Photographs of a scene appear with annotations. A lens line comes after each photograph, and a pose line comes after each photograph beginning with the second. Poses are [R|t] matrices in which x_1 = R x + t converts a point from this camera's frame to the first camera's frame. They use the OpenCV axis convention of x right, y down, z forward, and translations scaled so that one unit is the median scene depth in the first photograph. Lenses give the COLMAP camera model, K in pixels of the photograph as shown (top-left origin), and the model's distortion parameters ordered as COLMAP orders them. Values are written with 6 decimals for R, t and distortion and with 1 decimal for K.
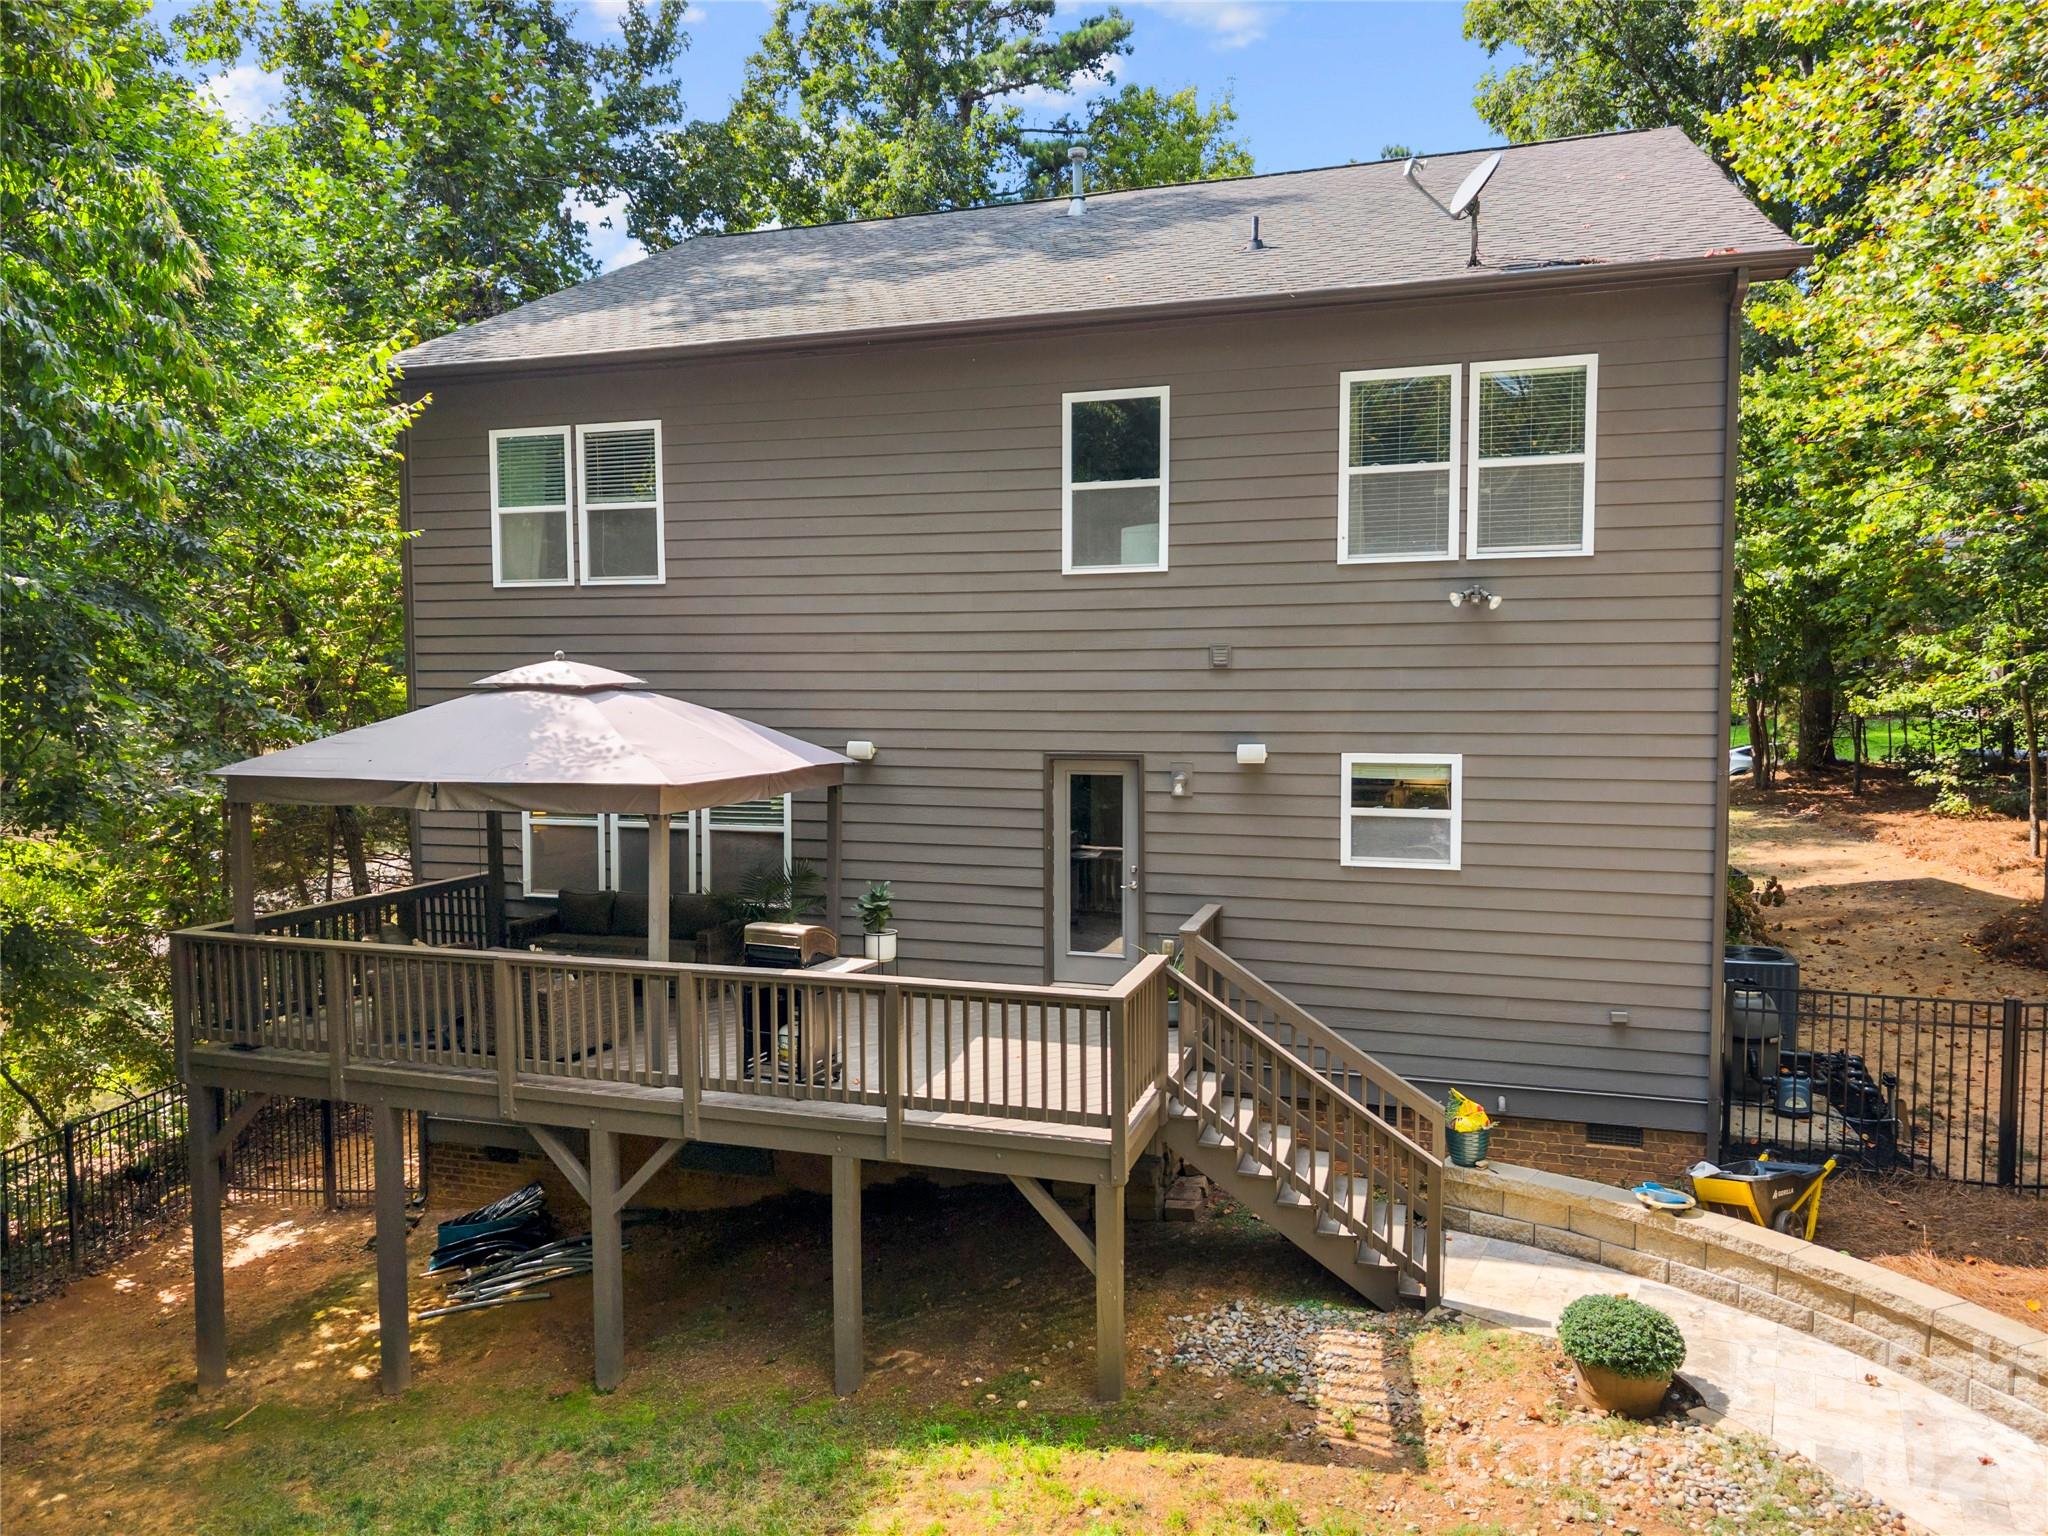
lens RADIAL K [[1385.1, 0, 1024.0], [0, 1385.1, 768.0], [0, 0, 1]] dist [0.085884, -0.177886]
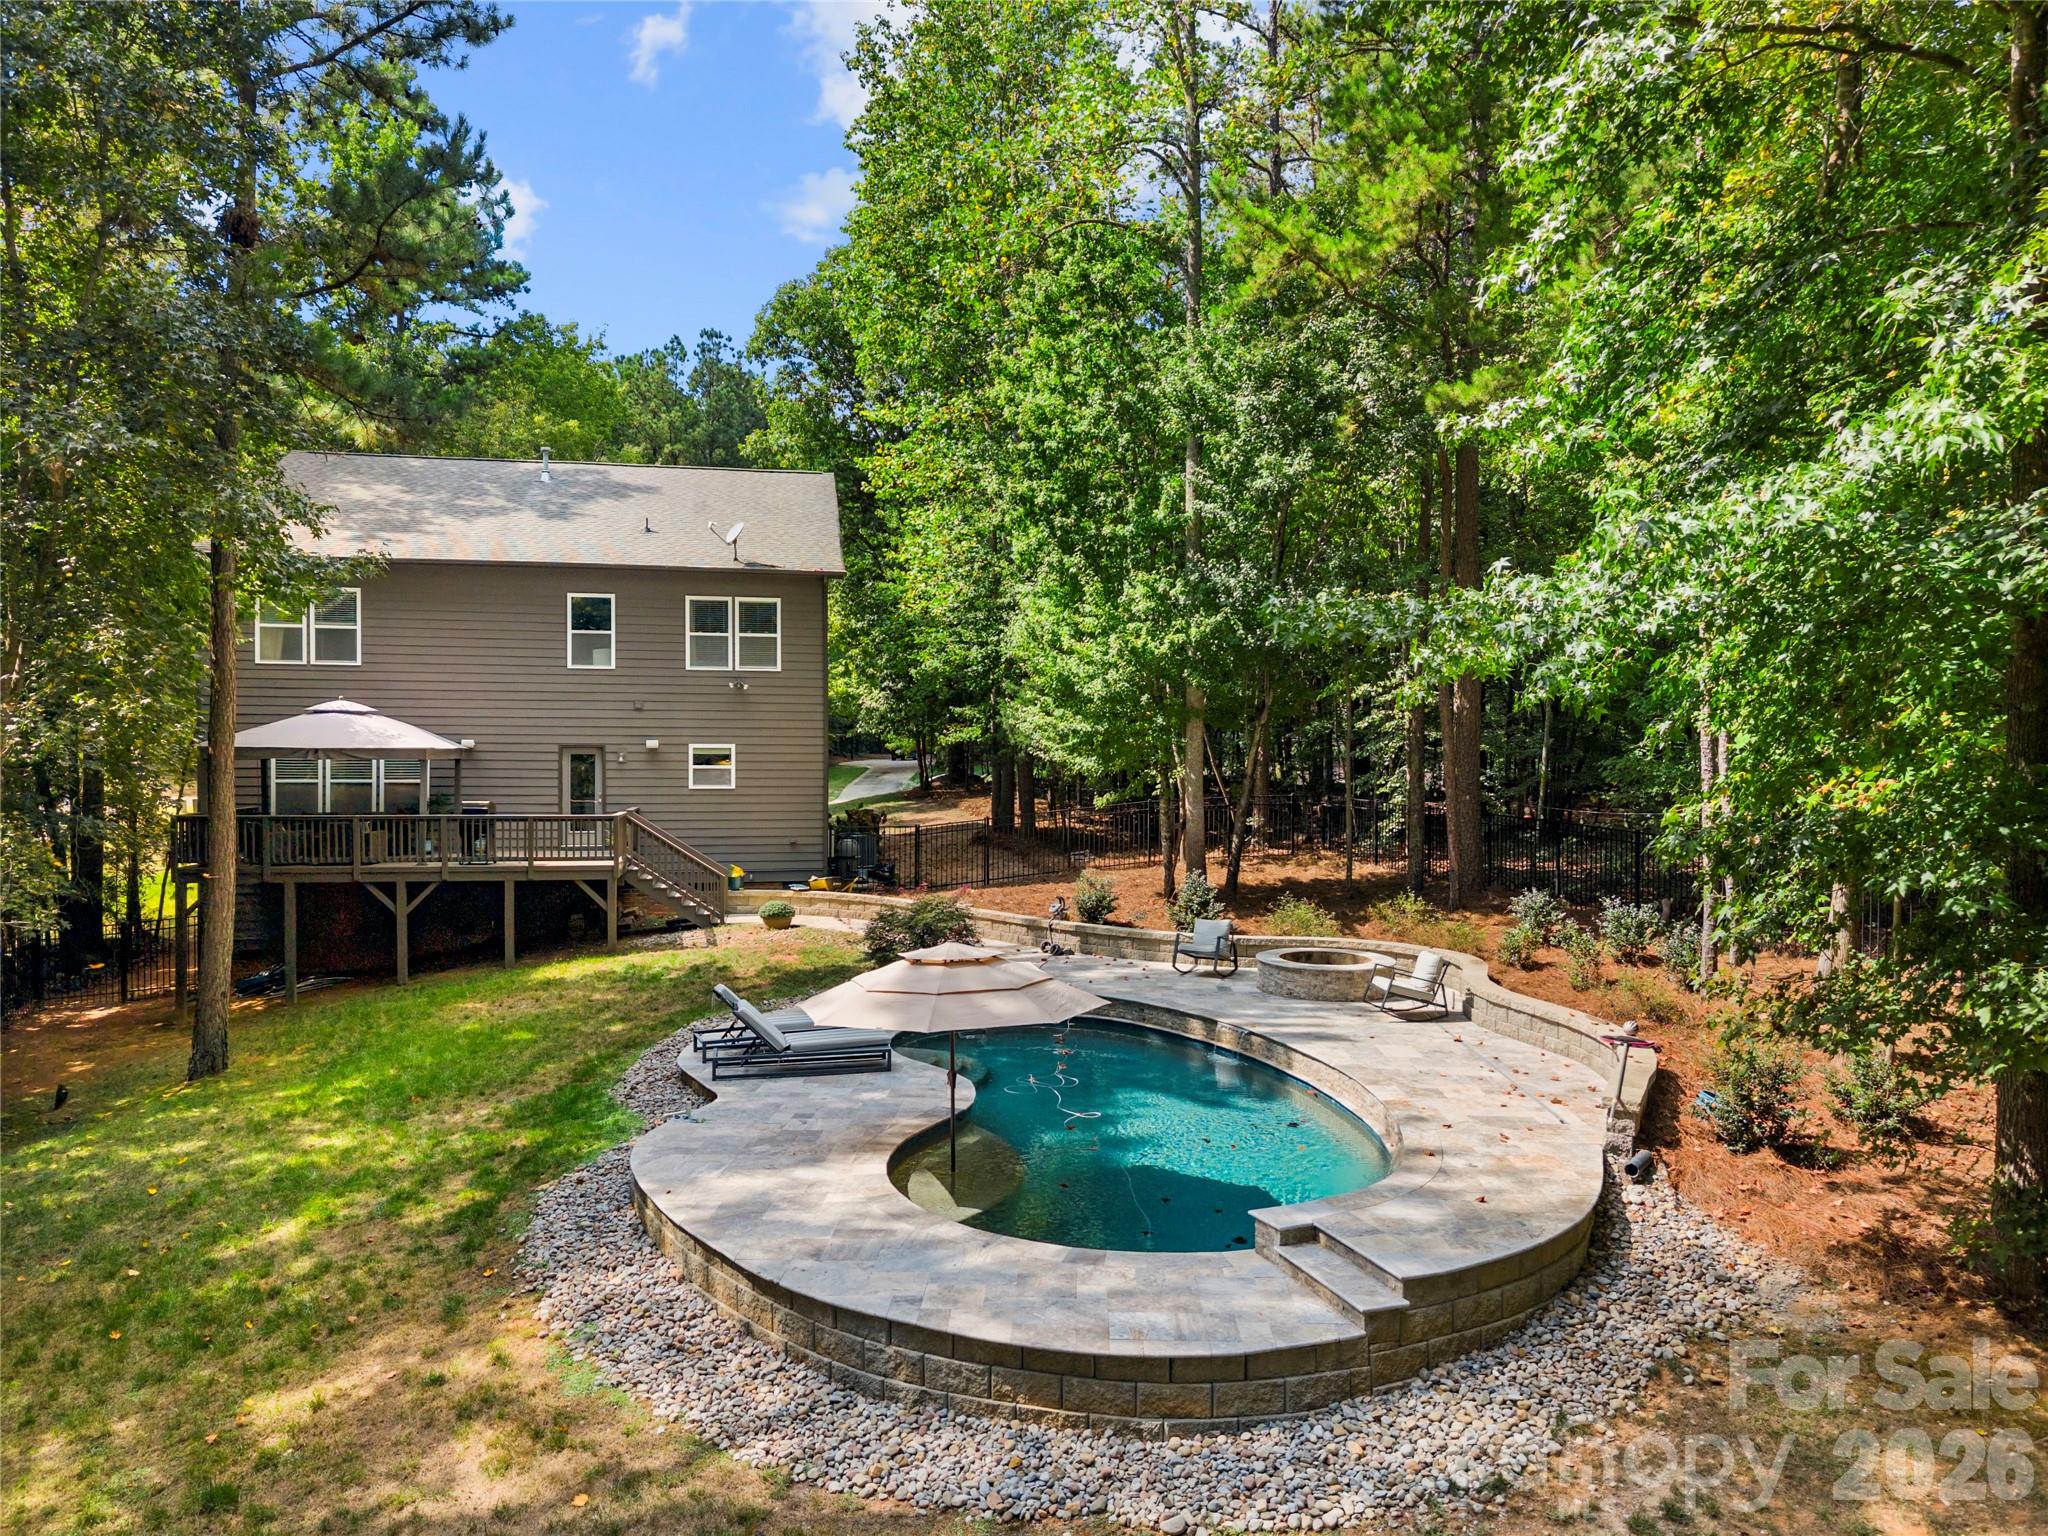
lens RADIAL K [[1385.1, 0, 1024.0], [0, 1385.1, 768.0], [0, 0, 1]] dist [0.085884, -0.177886]
pose [[0.892133, 0.001001, 0.451771, -0.367943], [0.020530, 0.998875, -0.042754, 0.152655], [-0.451305, 0.047418, 0.891109, -1.515765]]
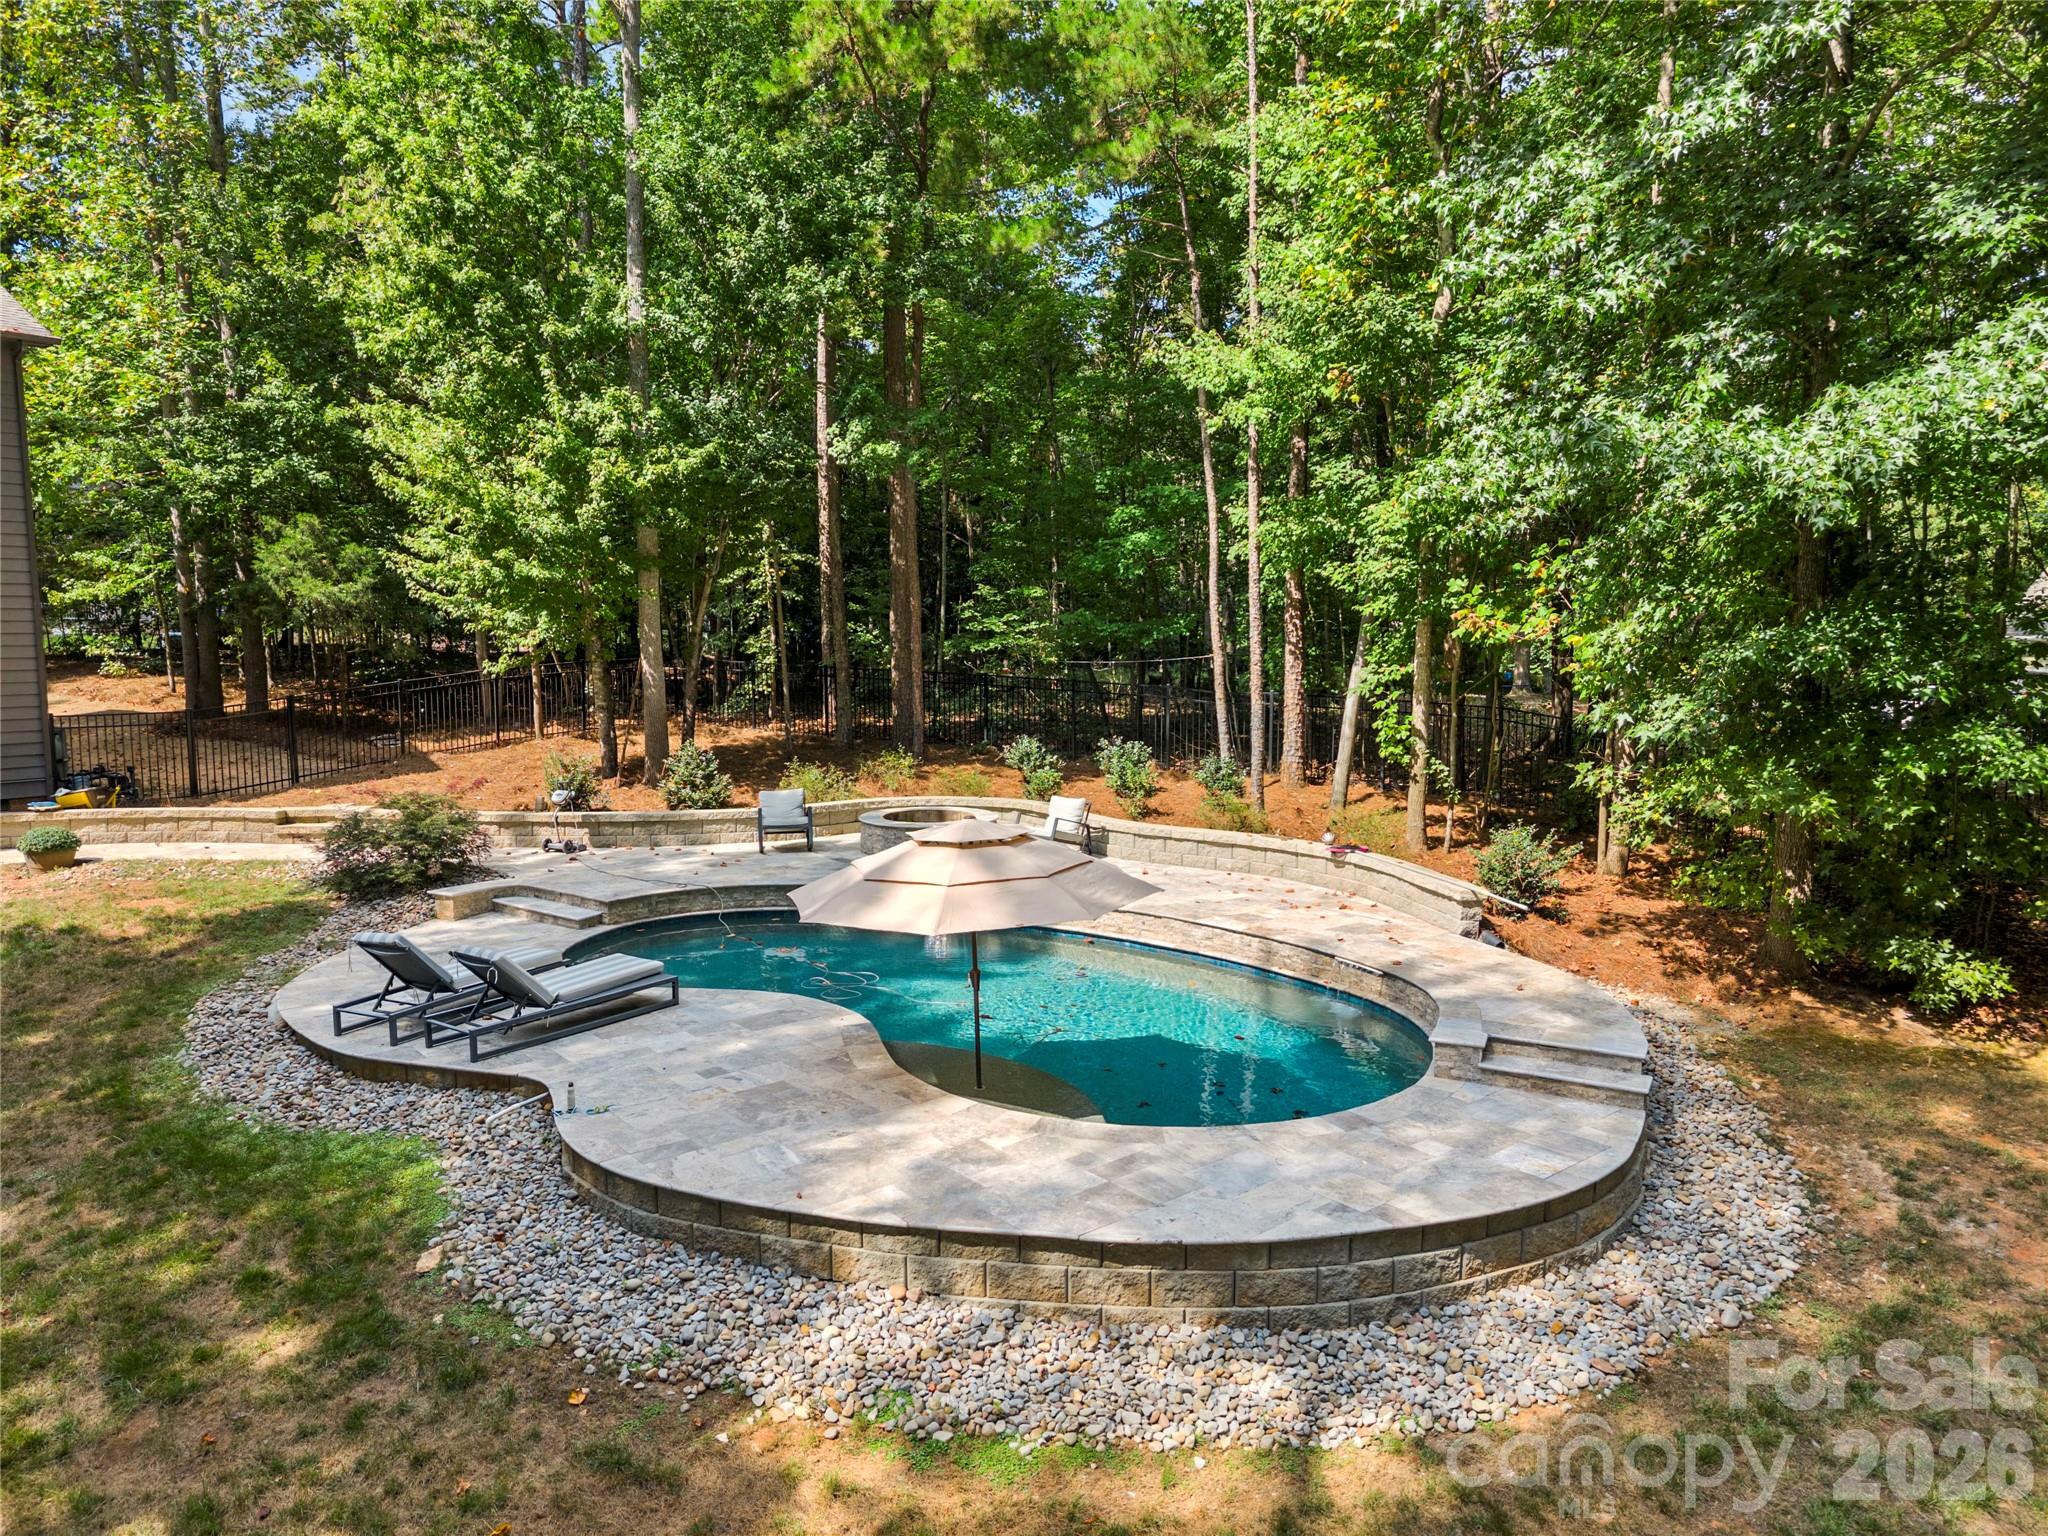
lens RADIAL K [[1385.1, 0, 1024.0], [0, 1385.1, 768.0], [0, 0, 1]] dist [0.085884, -0.177886]
pose [[0.351188, -0.091578, 0.931816, -0.749658], [0.057011, 0.995450, 0.076345, 0.143453], [-0.934568, 0.026312, 0.354811, -0.849350]]
